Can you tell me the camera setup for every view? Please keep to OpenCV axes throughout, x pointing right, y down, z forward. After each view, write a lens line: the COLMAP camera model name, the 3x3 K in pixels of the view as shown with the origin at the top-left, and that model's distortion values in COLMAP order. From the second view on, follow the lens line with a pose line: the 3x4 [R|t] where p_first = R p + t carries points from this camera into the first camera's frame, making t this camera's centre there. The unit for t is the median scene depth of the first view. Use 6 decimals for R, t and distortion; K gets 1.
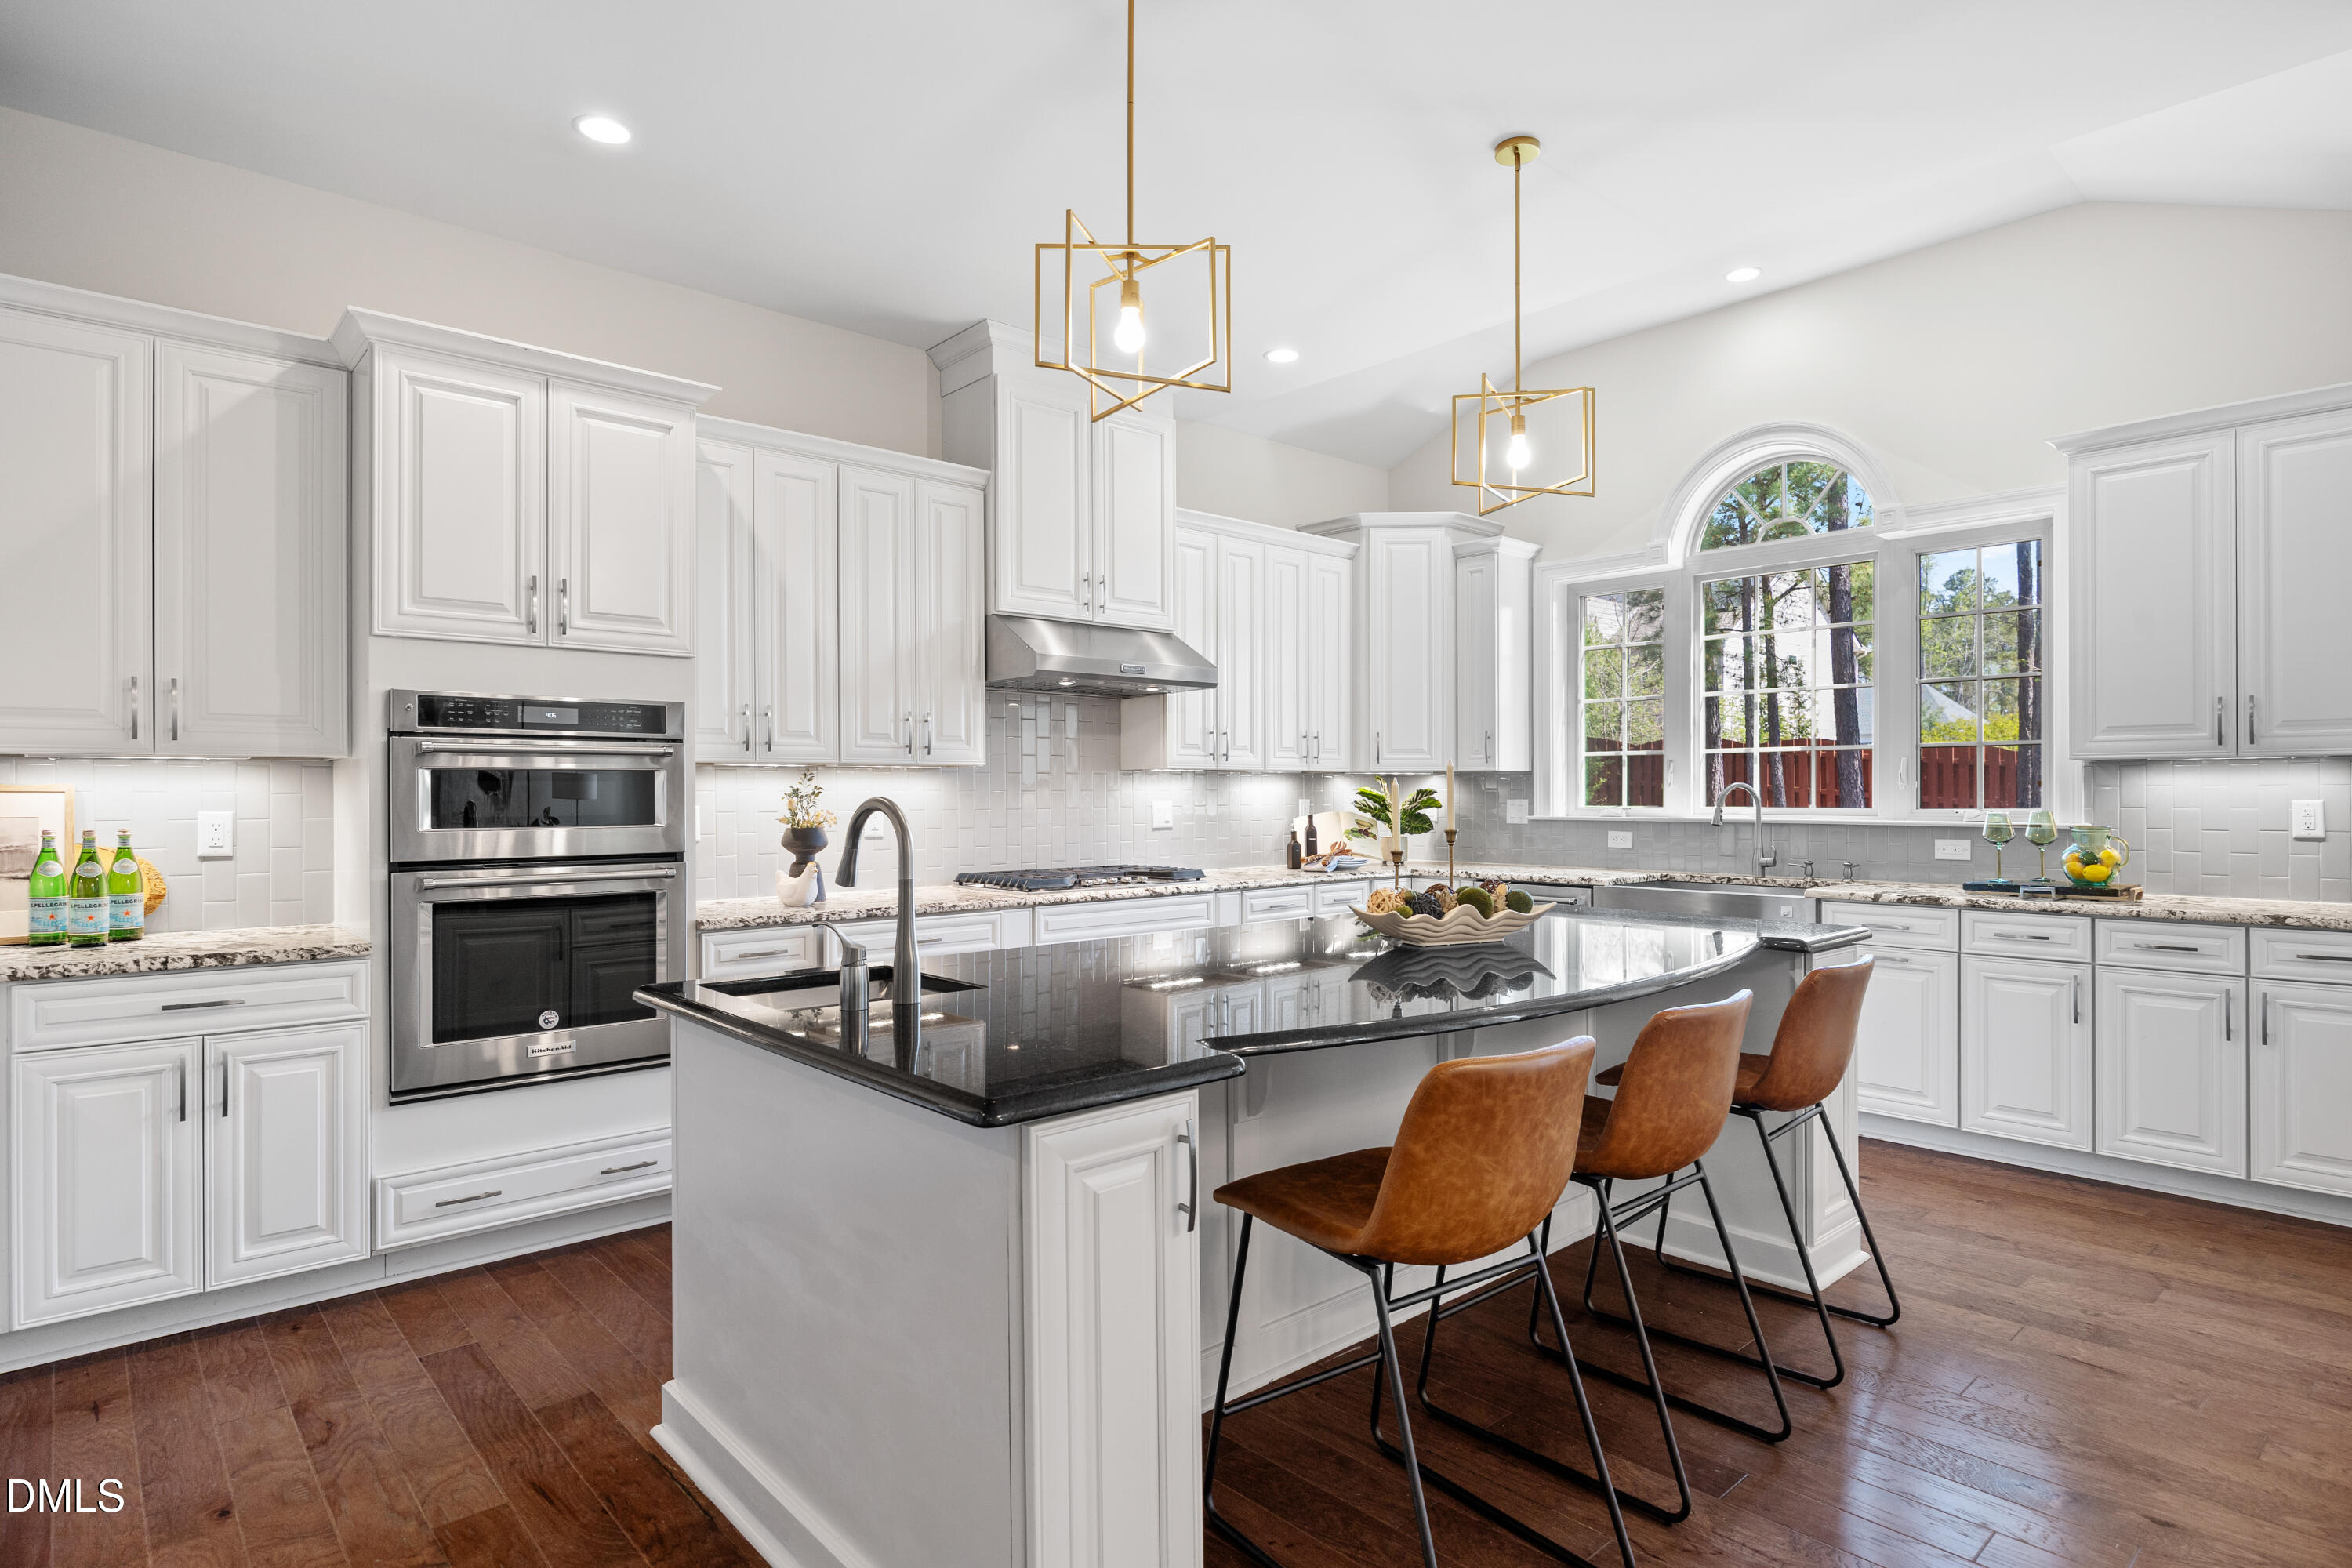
lens RADIAL K [[1232.8, 0, 1182.5], [0, 1232.8, 790.2], [0, 0, 1]] dist [-0.001179, 0.000055]
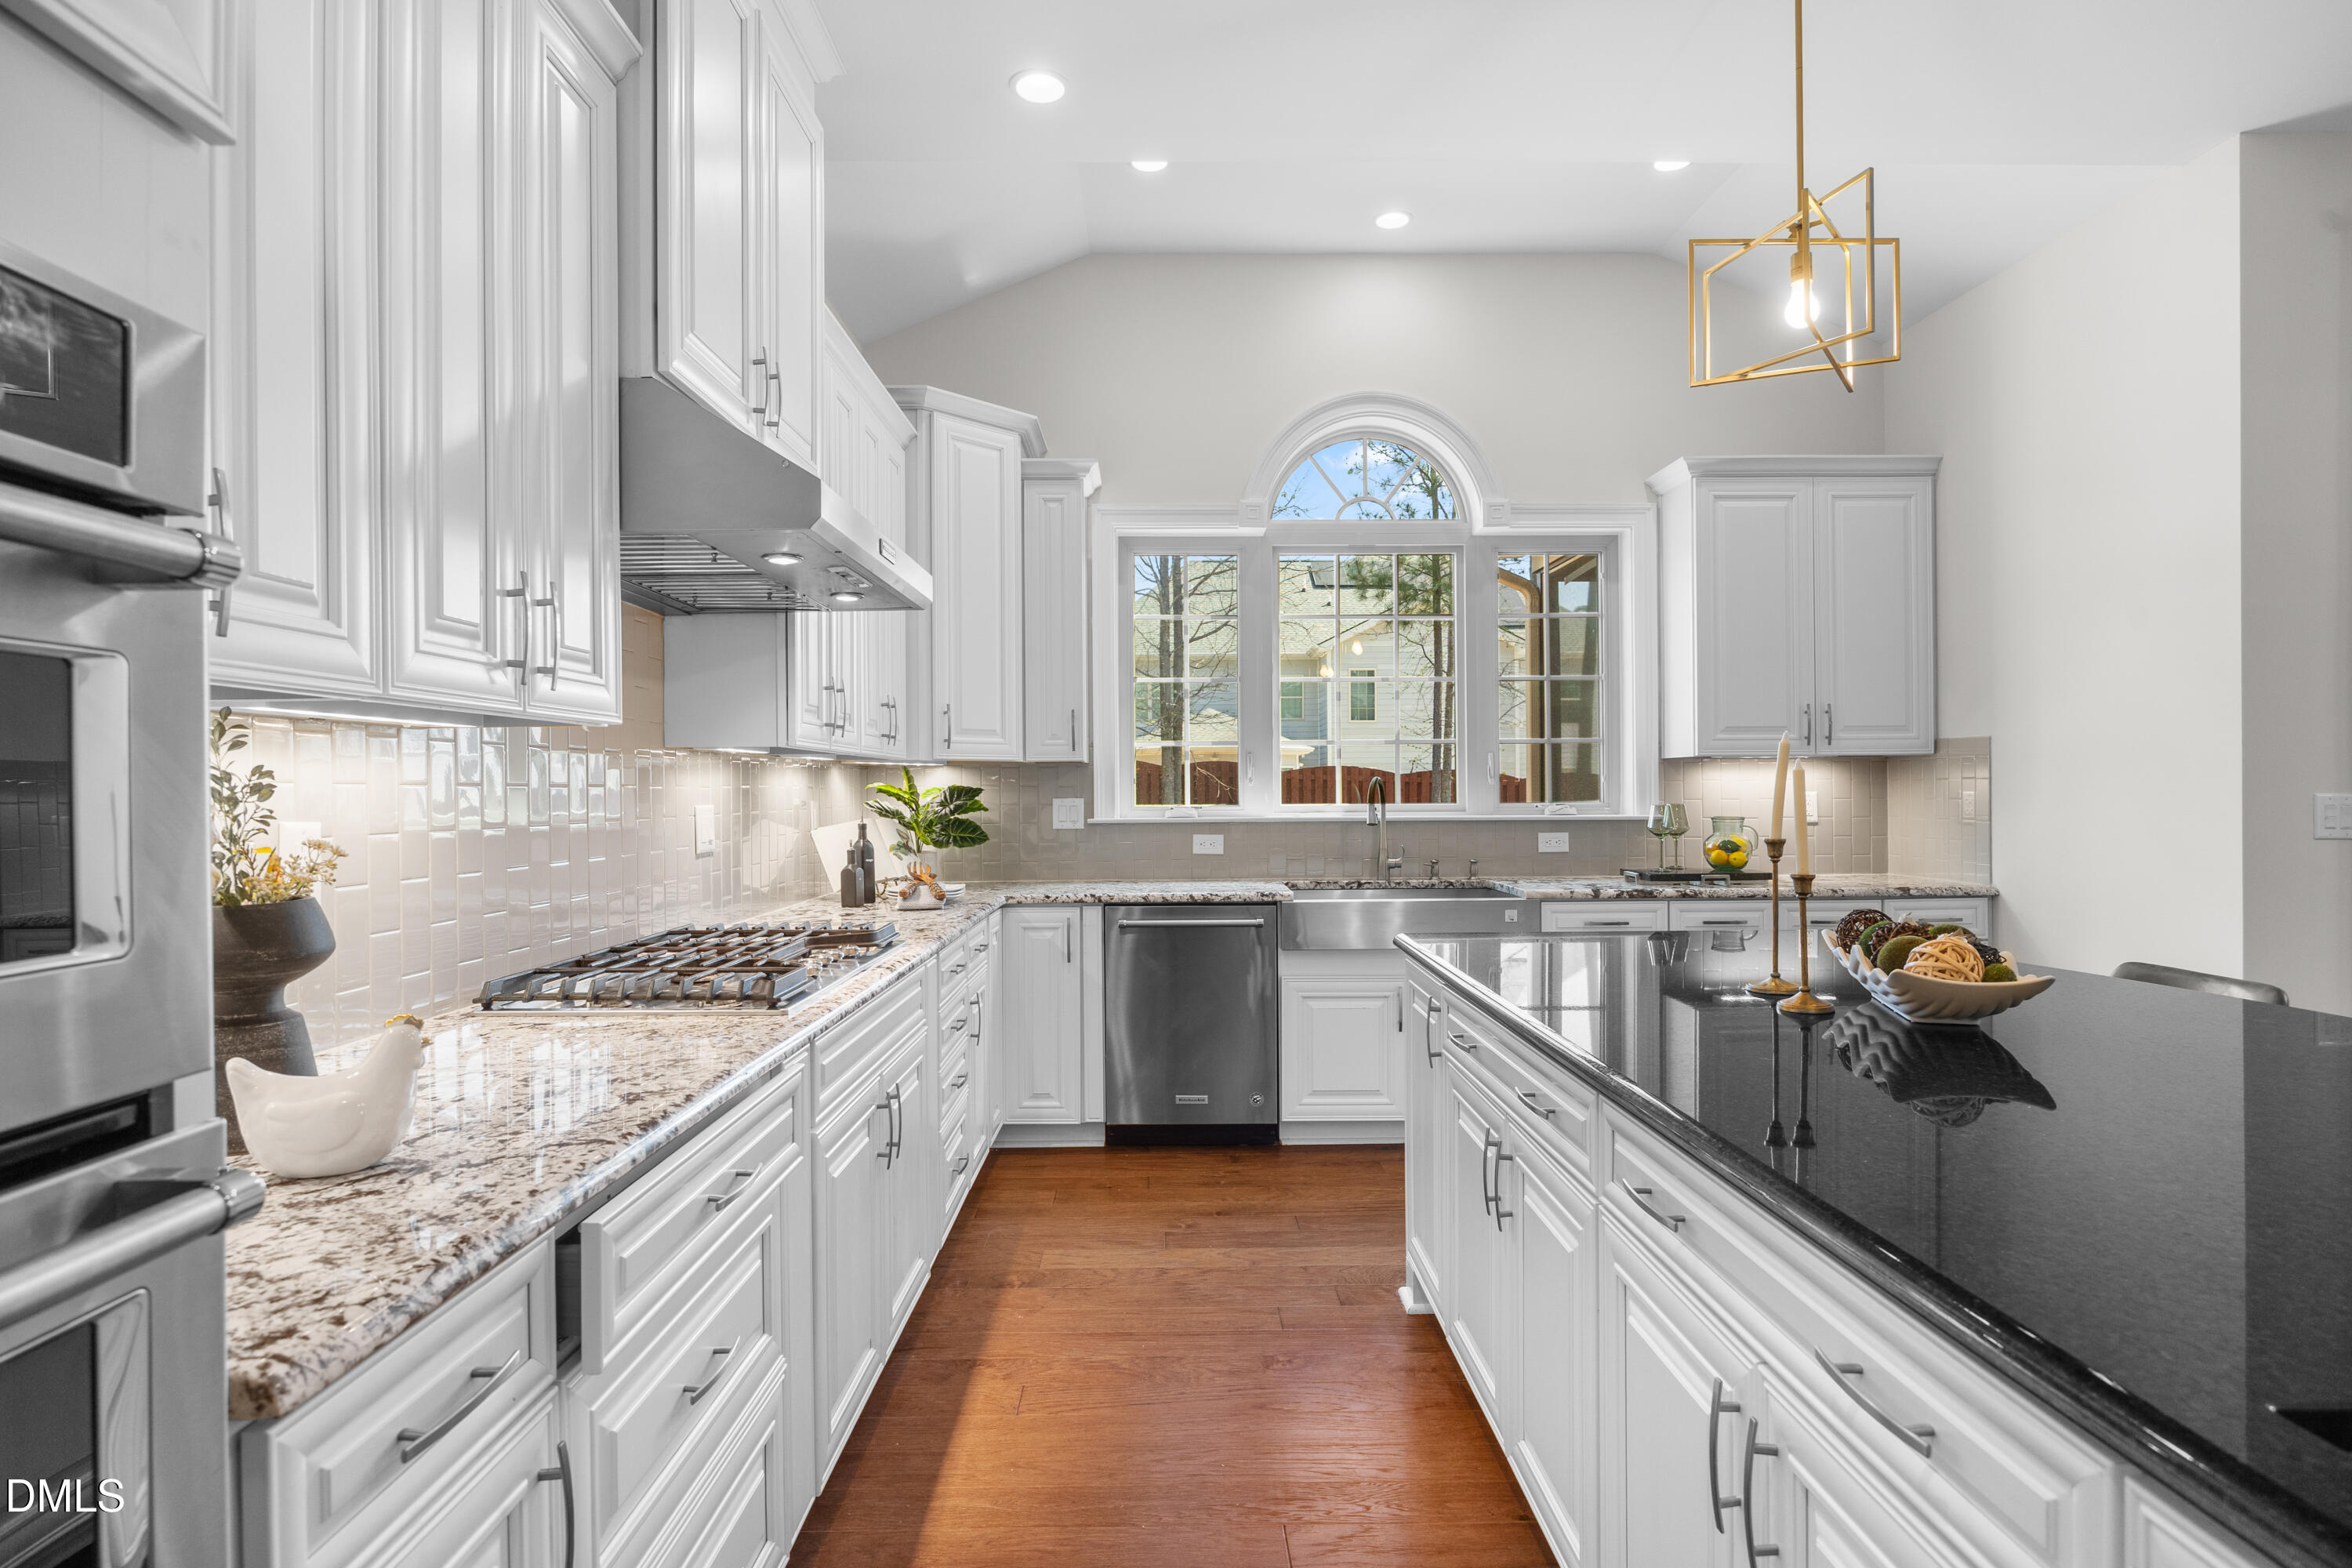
lens RADIAL K [[1205.6, 0, 1176.0], [0, 1205.6, 784.0], [0, 0, 1]] dist [-0.002138, 0.000396]
pose [[0.662138, 0.001584, 0.749380, -0.385106], [0.004082, 0.999975, -0.005720, 0.004265], [-0.749371, 0.006846, 0.662115, 0.642384]]
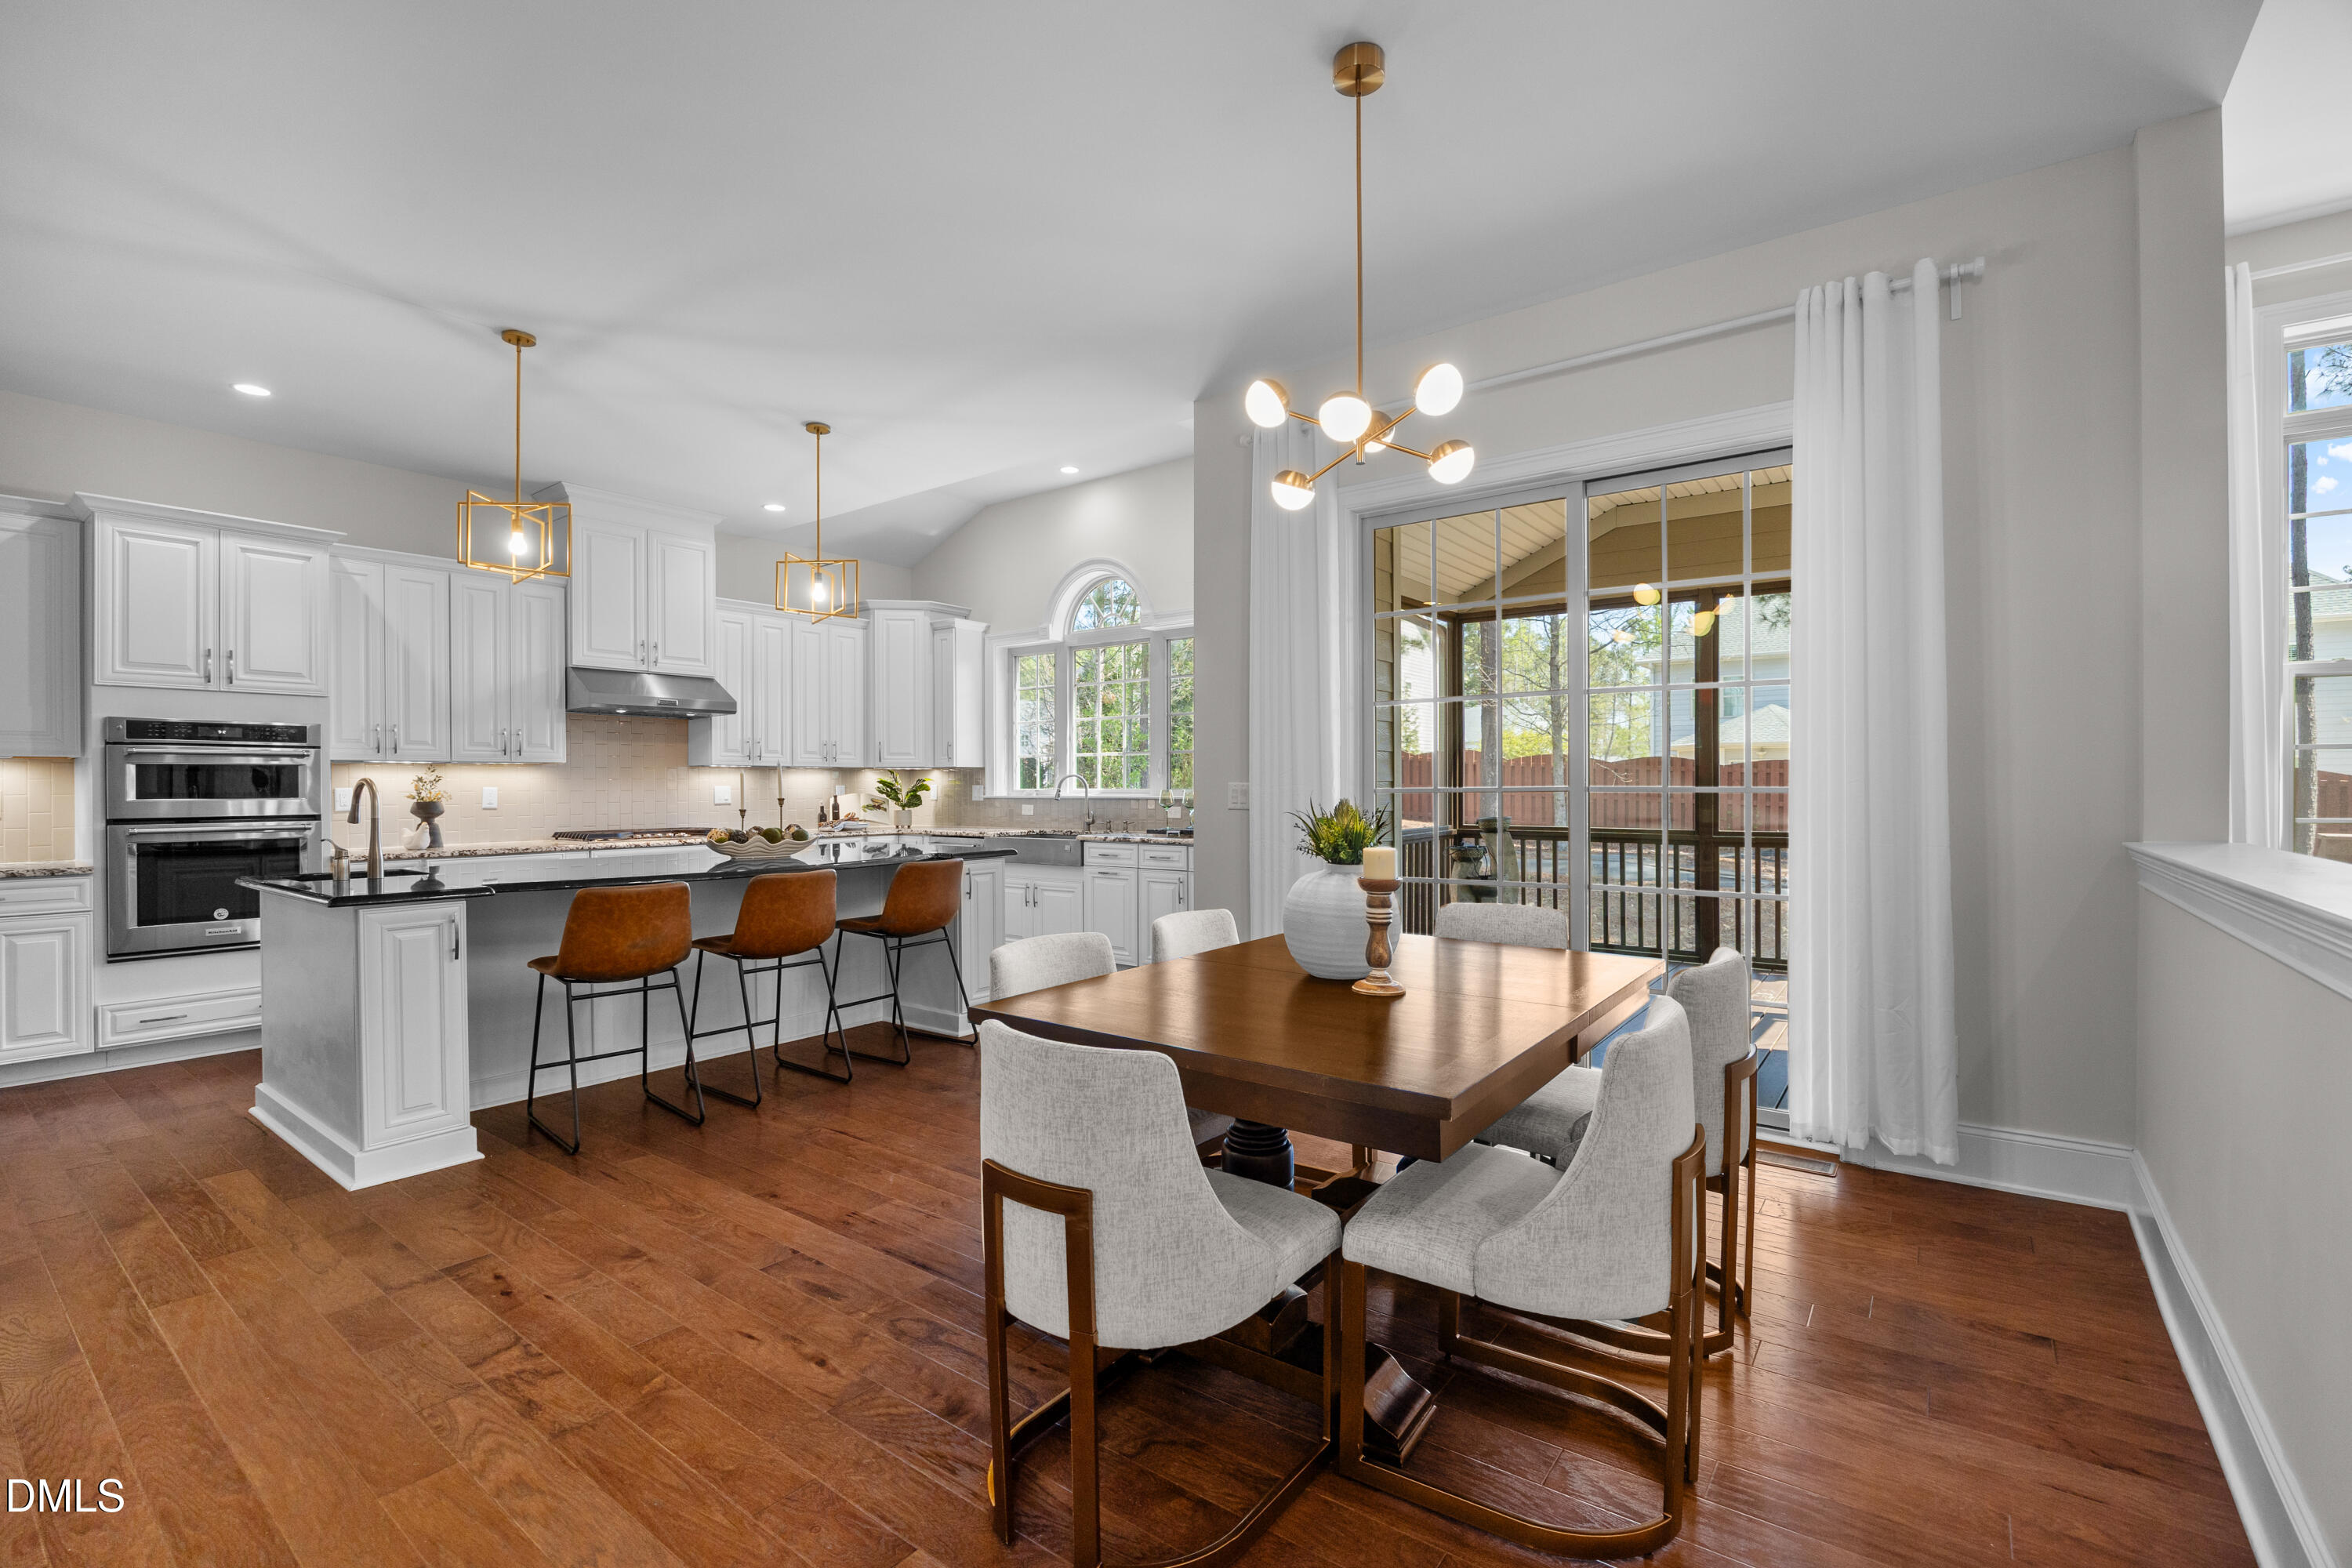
lens RADIAL K [[1029.7, 0, 1177.8], [0, 1029.7, 787.1], [0, 0, 1]] dist [-0.015640, 0.001629]
pose [[0.982909, -0.002390, 0.184078, 0.411300], [0.001983, 0.999995, 0.002391, 0.010740], [-0.184083, -0.001985, 0.982909, -0.480541]]
